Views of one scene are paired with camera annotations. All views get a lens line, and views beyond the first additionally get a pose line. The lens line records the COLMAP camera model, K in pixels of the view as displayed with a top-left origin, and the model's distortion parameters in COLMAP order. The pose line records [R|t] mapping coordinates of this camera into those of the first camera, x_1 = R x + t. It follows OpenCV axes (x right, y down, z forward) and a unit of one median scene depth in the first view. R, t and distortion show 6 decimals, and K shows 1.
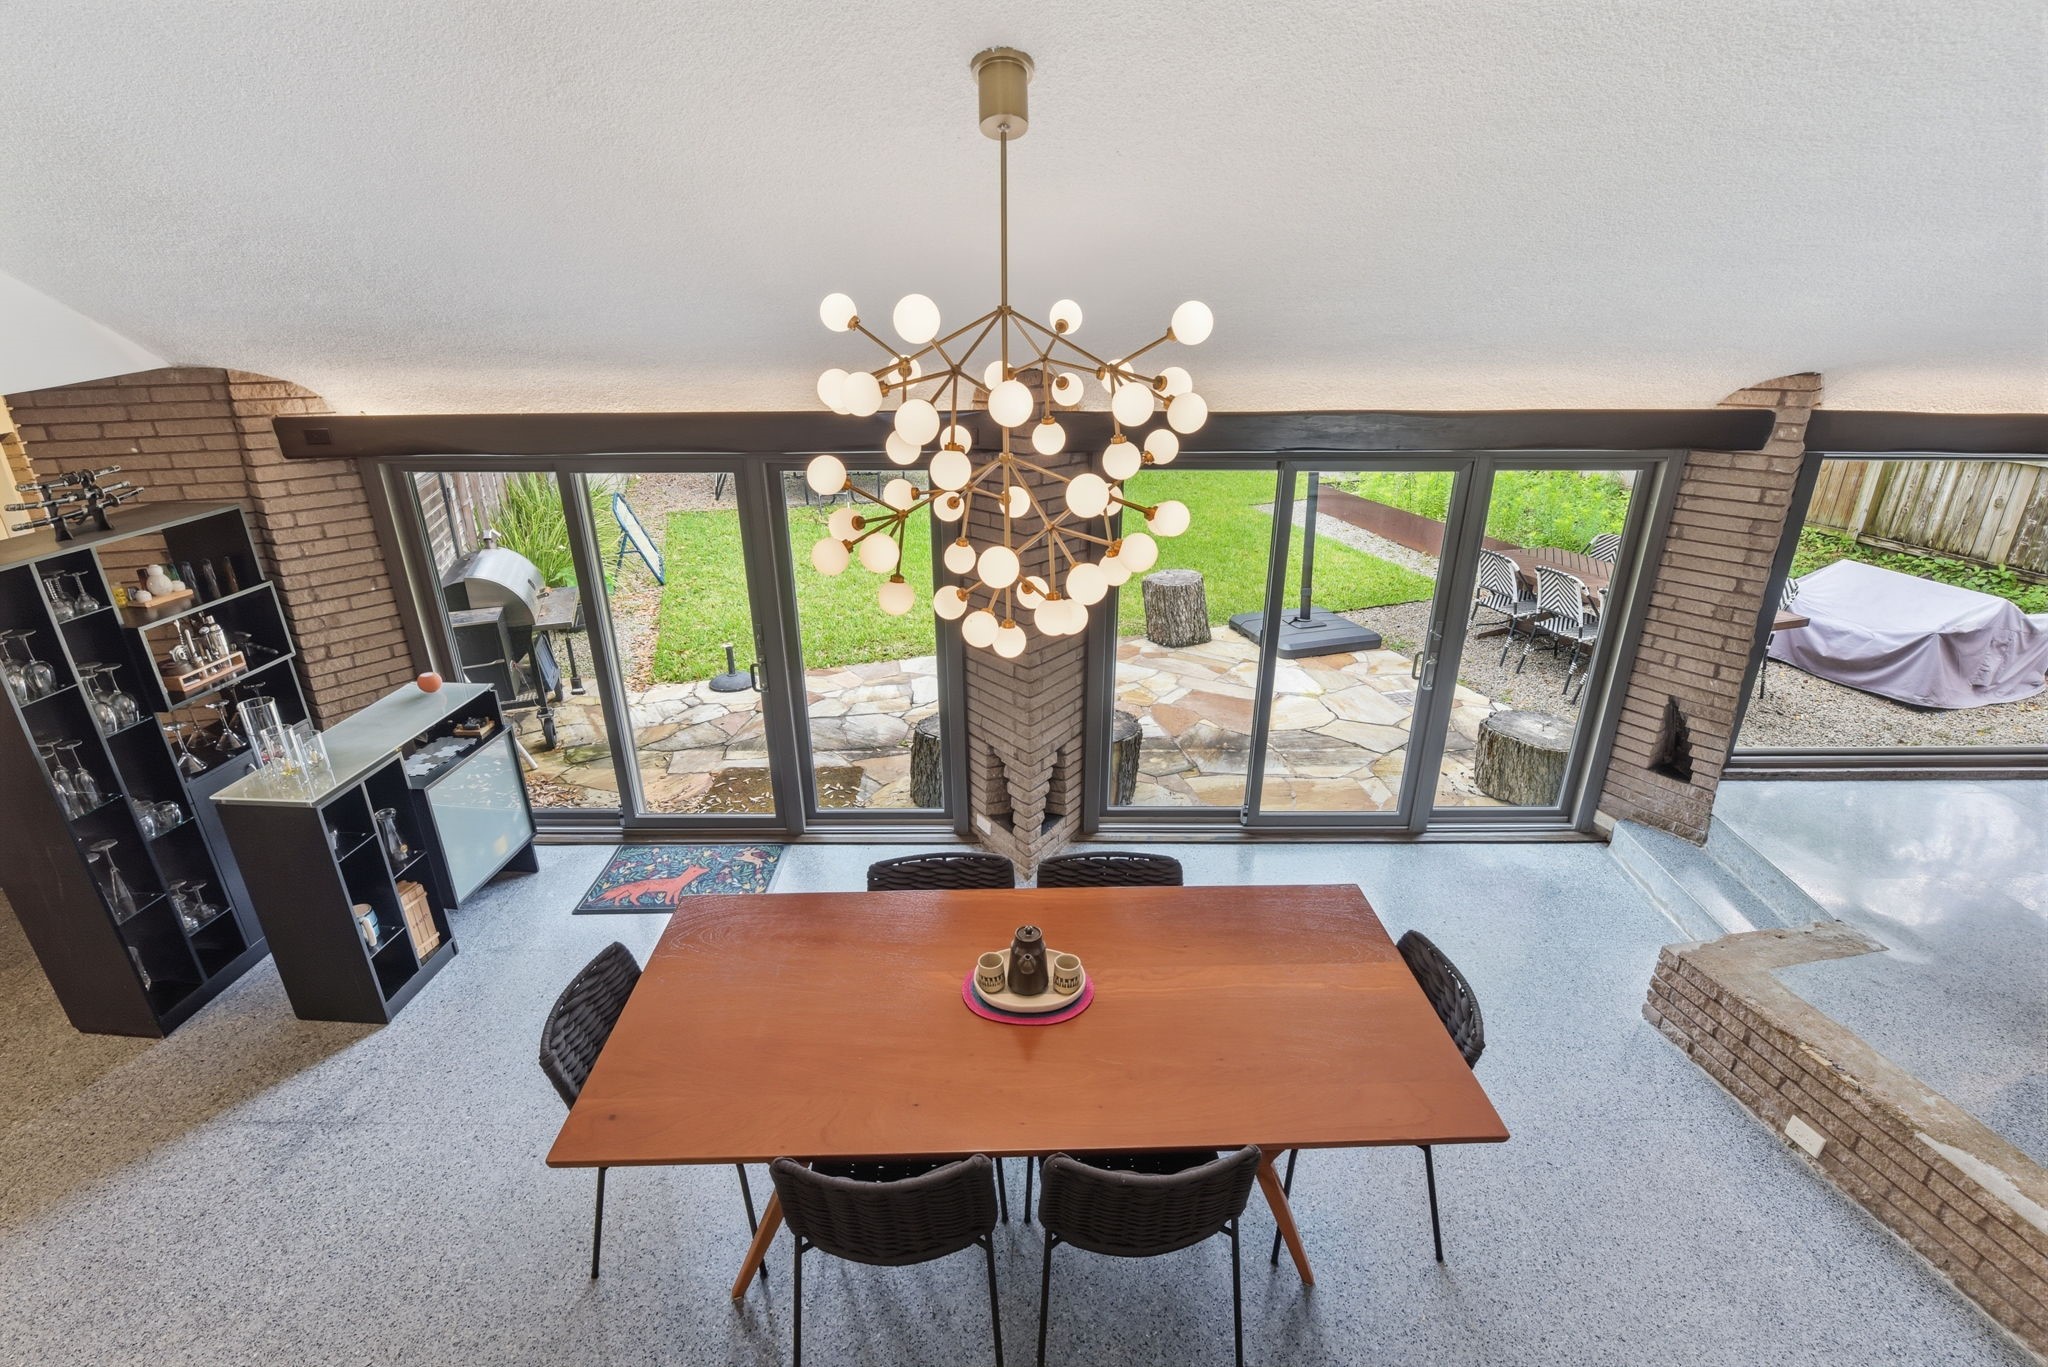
lens RADIAL K [[944.8, 0, 1022.0], [0, 944.8, 690.2], [0, 0, 1]] dist [0.001662, -0.000018]
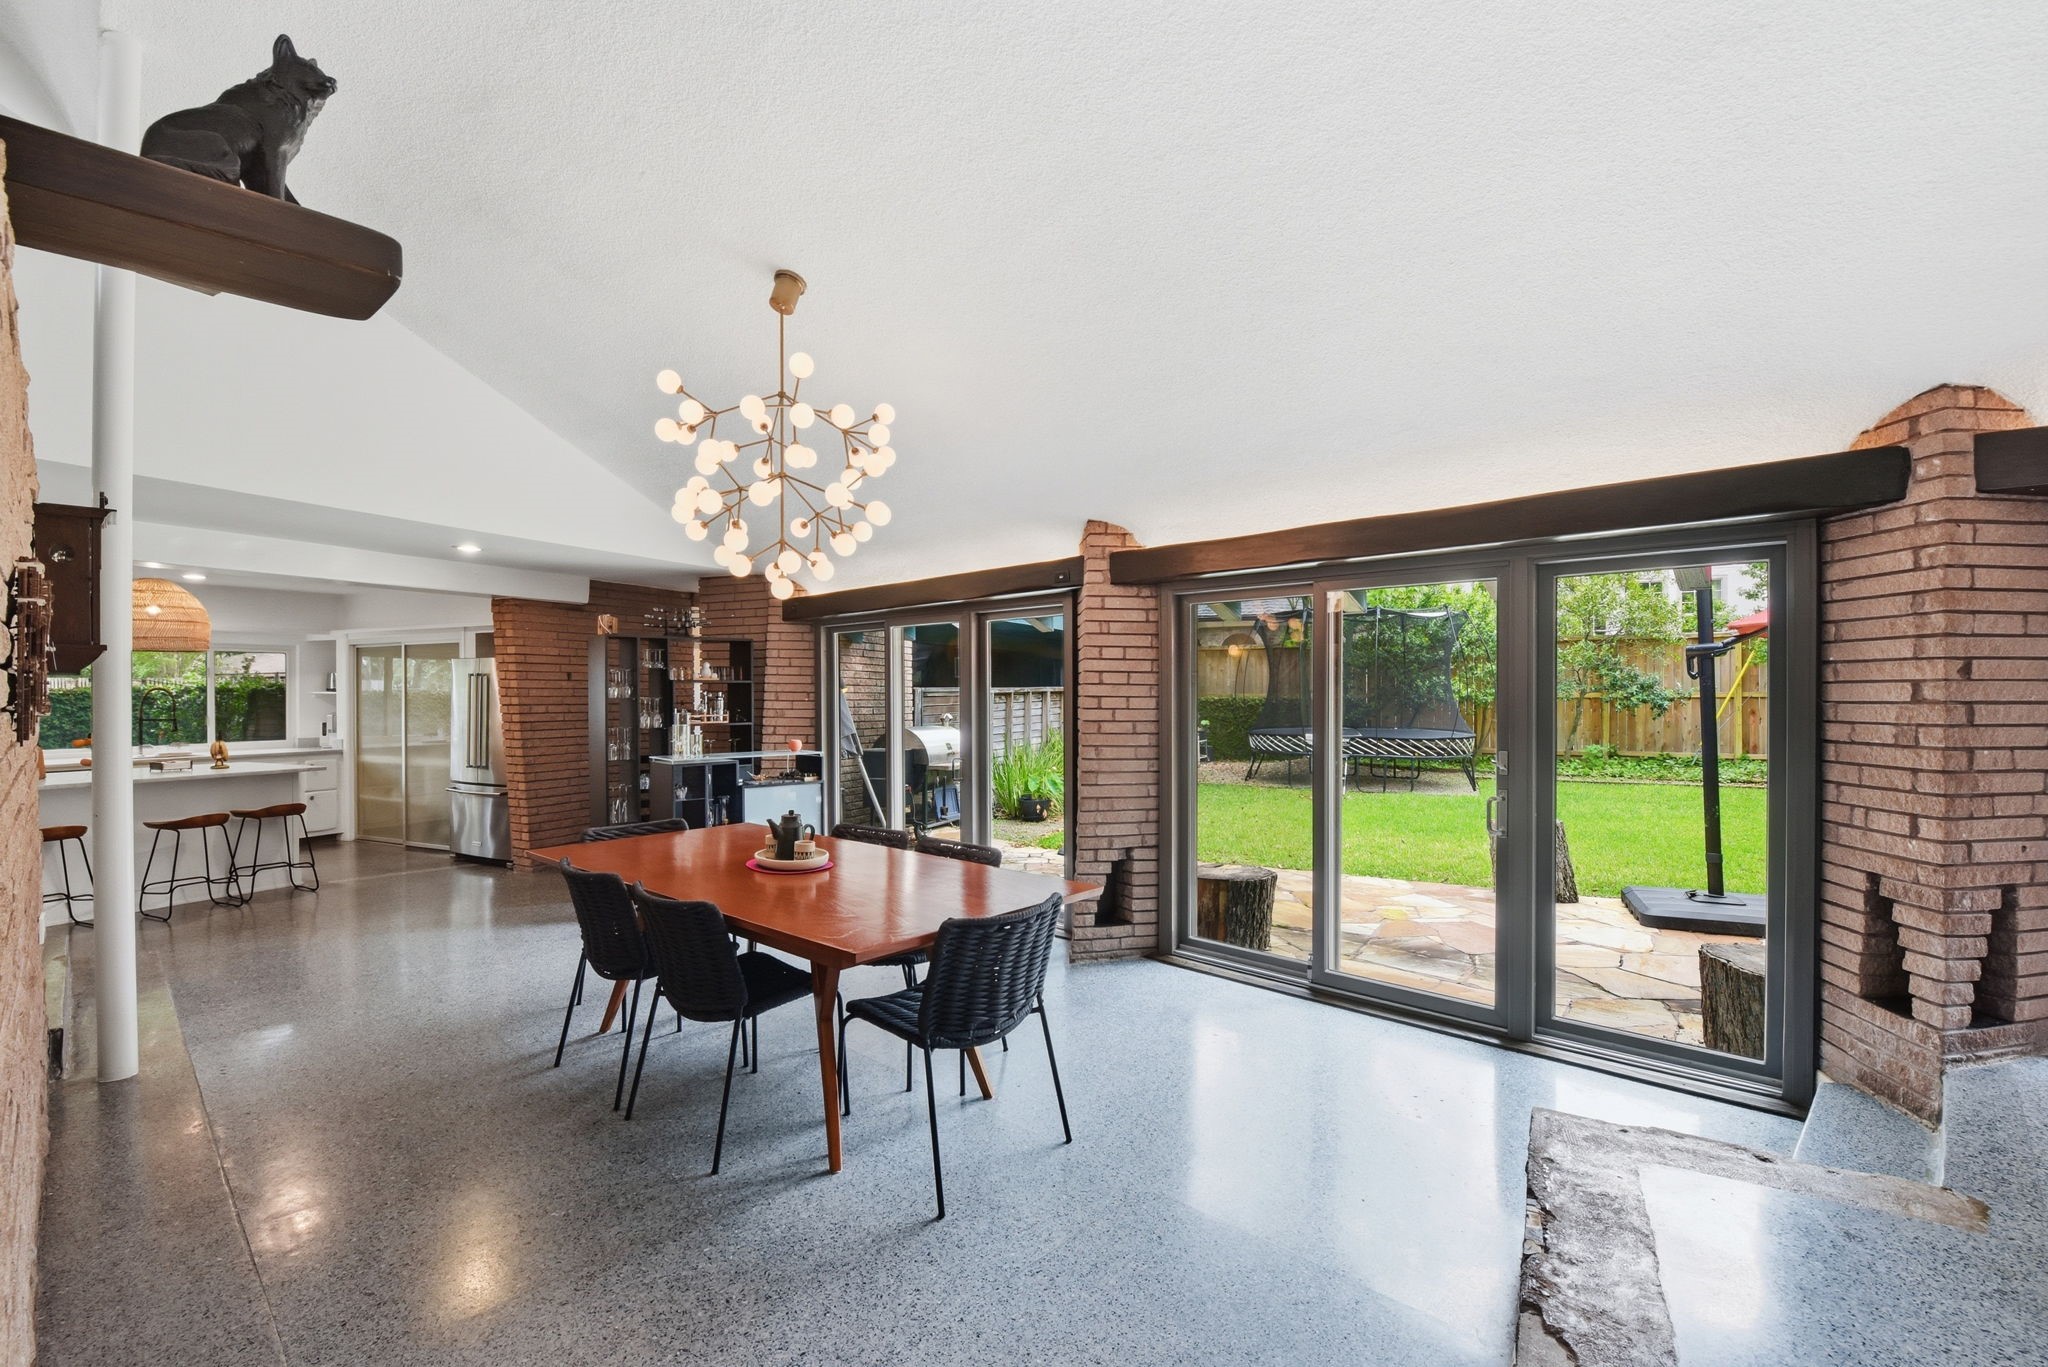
lens RADIAL K [[895.5, 0, 1029.0], [0, 895.5, 701.4], [0, 0, 1]] dist [0.000289, -0.000340]
pose [[0.730760, 0.011010, -0.682545, 0.716019], [-0.263400, 0.926986, -0.267053, 0.225294], [0.629769, 0.374934, 0.680305, 0.173933]]
